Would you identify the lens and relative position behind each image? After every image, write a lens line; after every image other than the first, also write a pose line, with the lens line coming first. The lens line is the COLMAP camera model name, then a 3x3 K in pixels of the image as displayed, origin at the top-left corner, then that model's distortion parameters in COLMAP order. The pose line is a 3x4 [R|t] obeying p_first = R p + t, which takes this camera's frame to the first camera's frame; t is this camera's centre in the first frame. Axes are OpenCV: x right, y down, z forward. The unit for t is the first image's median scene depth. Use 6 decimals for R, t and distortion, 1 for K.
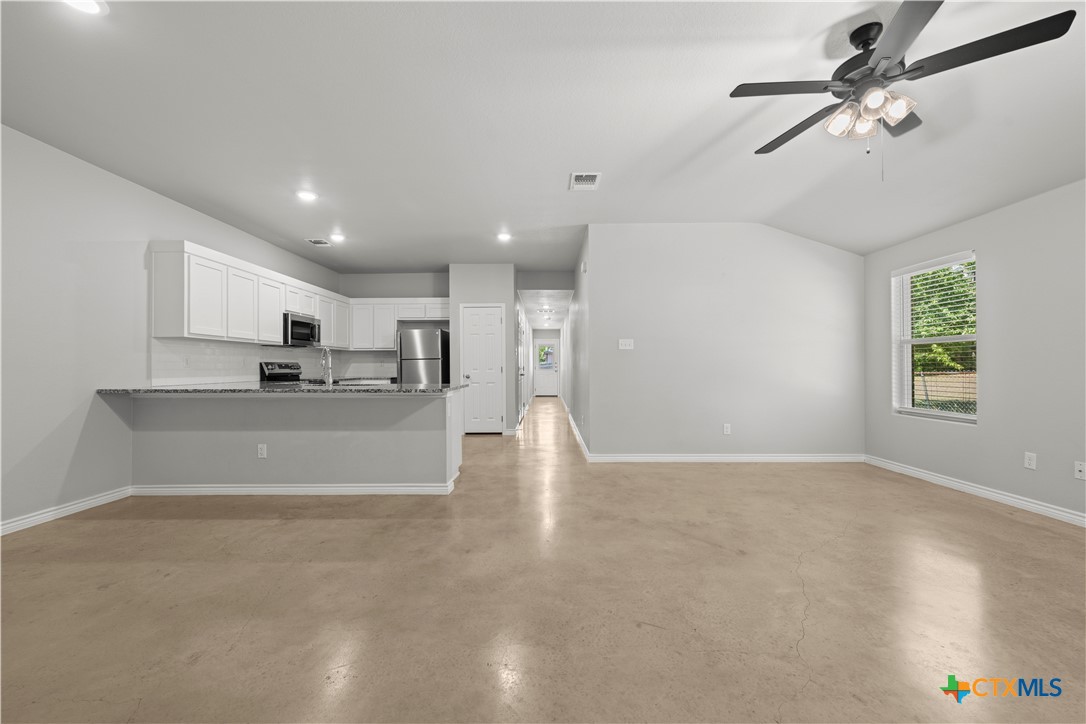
lens RADIAL K [[431.0, 0, 541.1], [0, 431.0, 364.3], [0, 0, 1]] dist [0.000076, -0.000200]
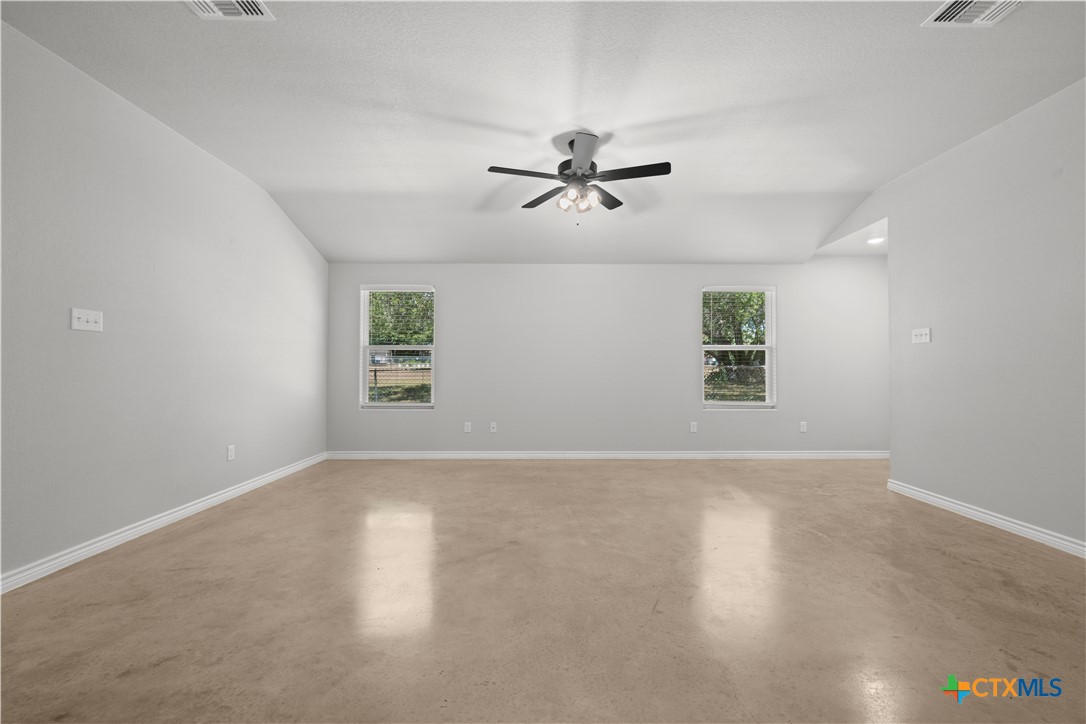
lens RADIAL K [[430.7, 0, 547.8], [0, 430.7, 361.4], [0, 0, 1]] dist [-0.001526, -0.000221]
pose [[-0.020350, 0.021135, 0.999569, -0.476677], [-0.009265, 0.999730, -0.021327, 0.010364], [-0.999750, -0.009695, -0.020149, 0.744179]]
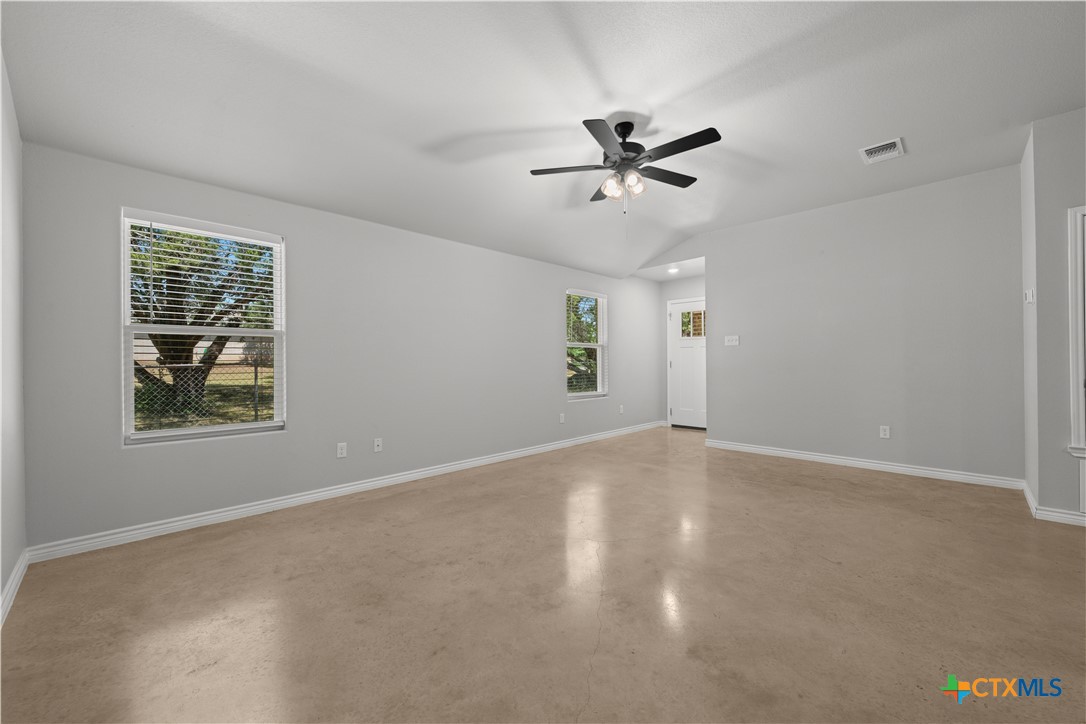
lens RADIAL K [[427.7, 0, 548.7], [0, 427.7, 362.3], [0, 0, 1]] dist [-0.000110, -0.000109]
pose [[-0.724527, 0.009274, 0.689184, -0.016926], [0.003389, 0.999945, -0.009893, 0.009414], [-0.689238, -0.004832, -0.724519, 1.446796]]
